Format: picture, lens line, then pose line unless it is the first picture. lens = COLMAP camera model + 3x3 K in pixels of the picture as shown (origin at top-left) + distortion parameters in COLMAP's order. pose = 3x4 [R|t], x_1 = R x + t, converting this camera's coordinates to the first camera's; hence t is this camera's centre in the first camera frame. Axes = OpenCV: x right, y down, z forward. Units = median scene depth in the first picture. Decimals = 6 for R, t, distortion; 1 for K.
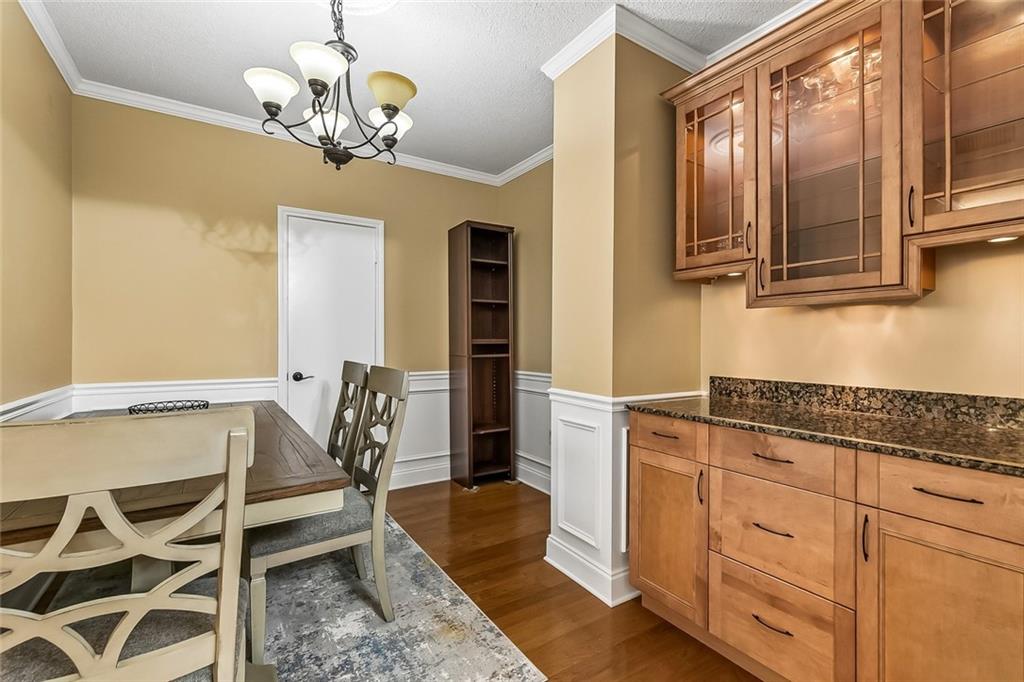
lens RADIAL K [[457.4, 0, 515.0], [0, 457.4, 340.5], [0, 0, 1]] dist [-0.001025, 0.000622]
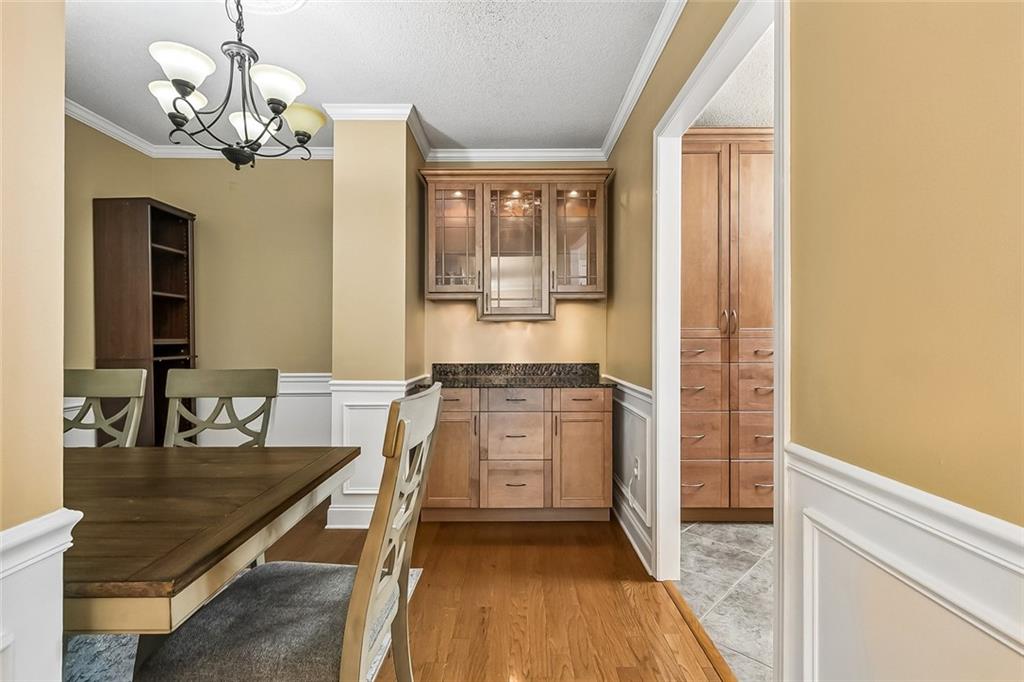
lens RADIAL K [[457.4, 0, 520.3], [0, 457.4, 340.4], [0, 0, 1]] dist [-0.001025, 0.000622]
pose [[0.535028, -0.004825, 0.844821, -0.856988], [0.002036, 0.999988, 0.004422, -0.004667], [-0.844832, -0.000646, 0.535031, -0.051696]]
